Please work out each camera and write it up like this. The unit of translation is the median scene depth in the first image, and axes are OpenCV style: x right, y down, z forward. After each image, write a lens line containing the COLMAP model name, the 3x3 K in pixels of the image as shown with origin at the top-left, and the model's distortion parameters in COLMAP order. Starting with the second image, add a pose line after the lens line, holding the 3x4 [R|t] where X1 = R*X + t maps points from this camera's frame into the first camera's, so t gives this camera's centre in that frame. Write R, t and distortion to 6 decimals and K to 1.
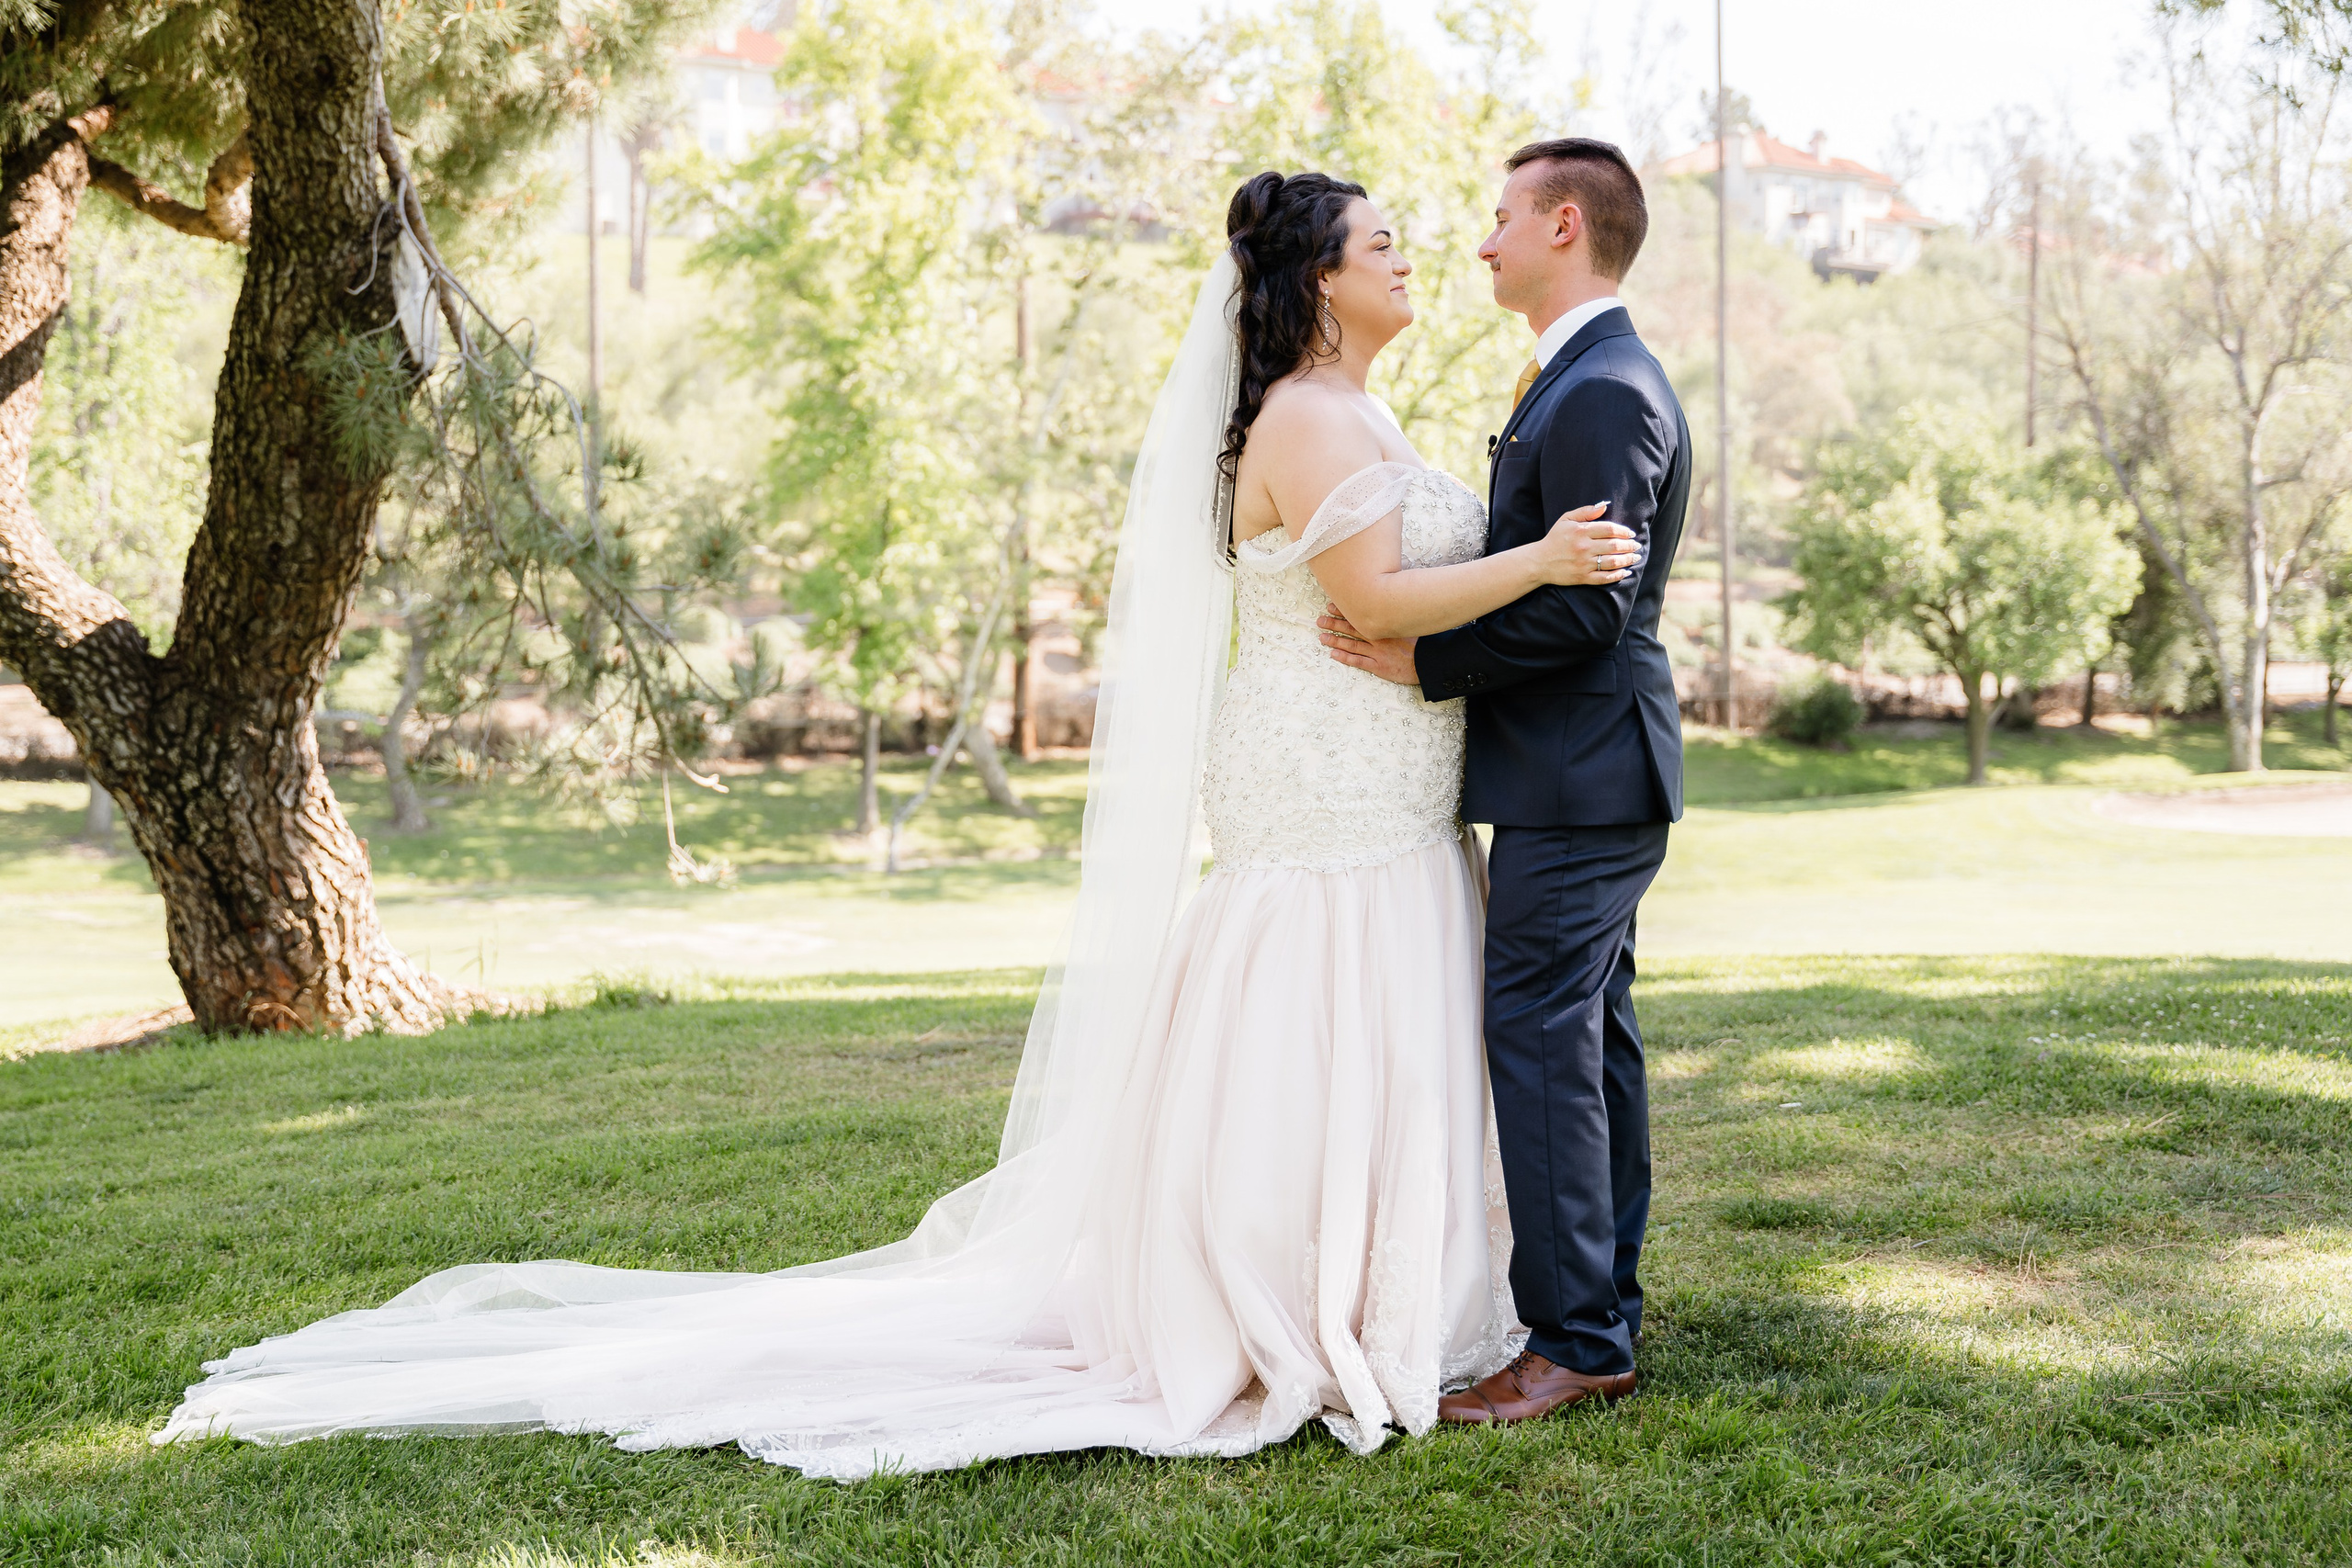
lens RADIAL K [[2741.2, 0, 1176.0], [0, 2741.2, 784.0], [0, 0, 1]] dist [-0.168269, 0.420647]
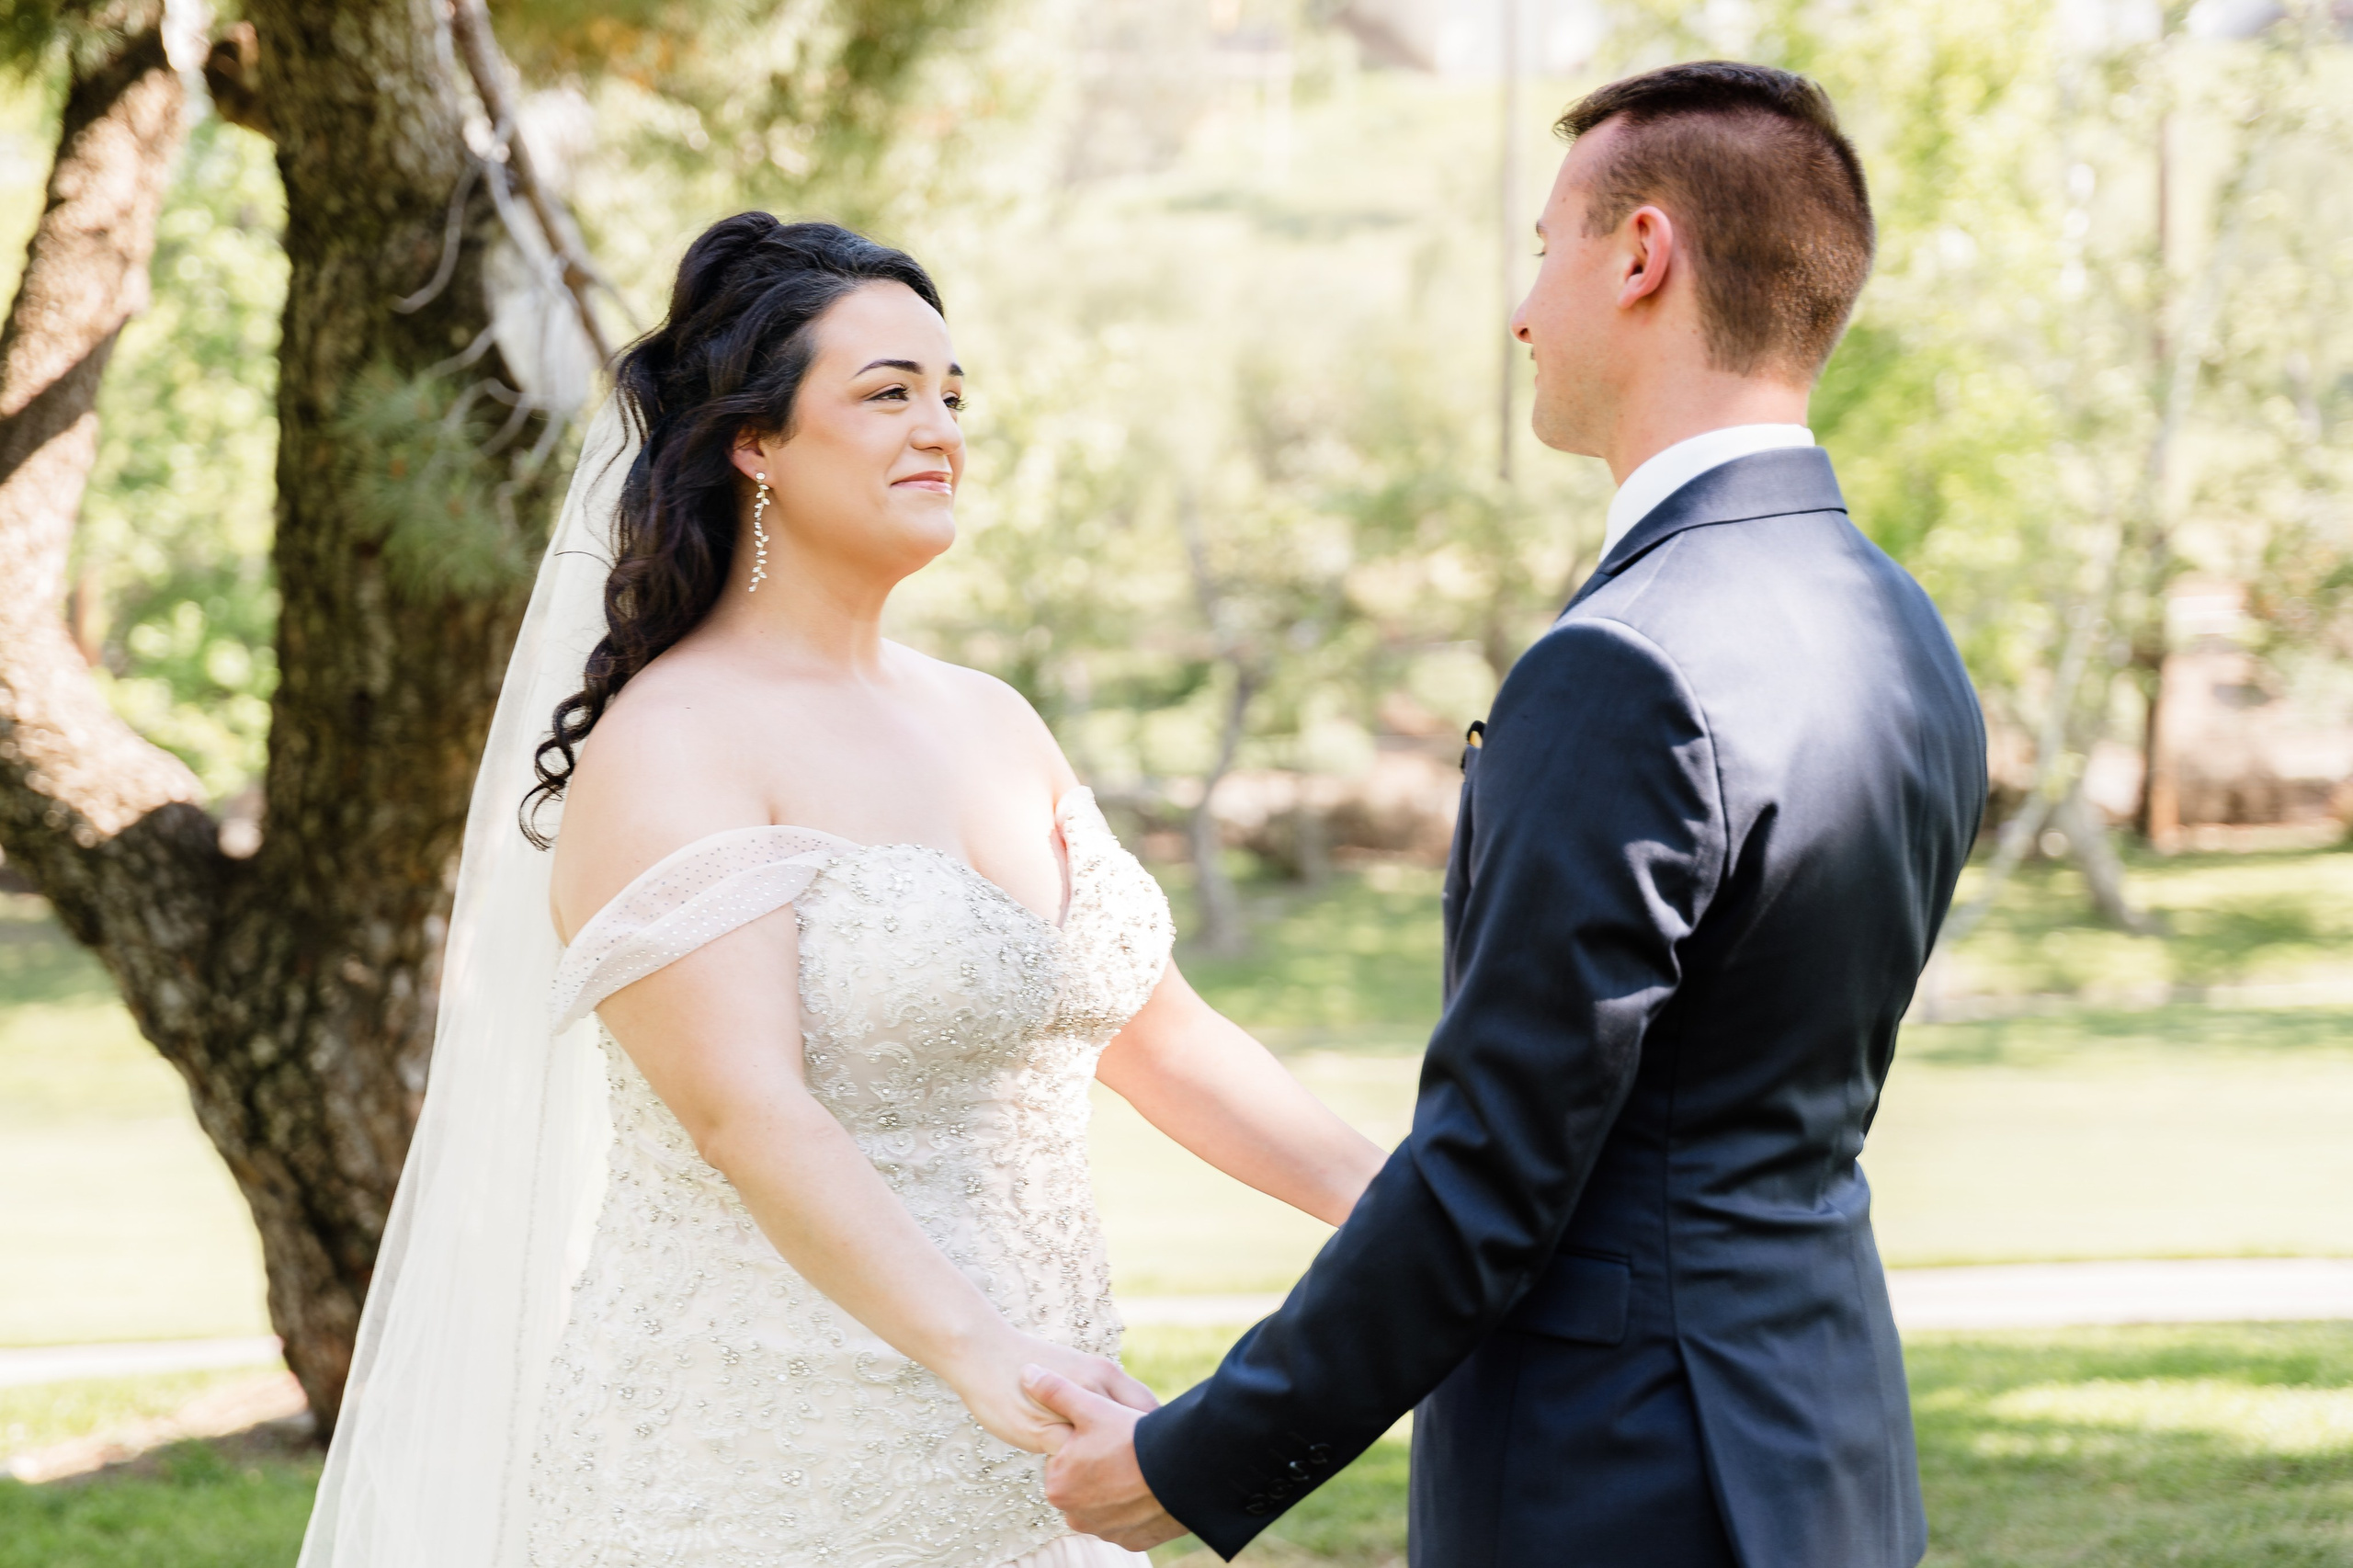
lens RADIAL K [[3983.4, 0, 1177.1], [0, 3983.4, 713.1], [0, 0, 1]] dist [0.120572, -0.105010]
pose [[0.957863, -0.004712, -0.287186, 0.122112], [-0.007576, 0.999103, -0.041663, -0.043553], [0.287125, 0.042084, 0.956968, 0.140042]]
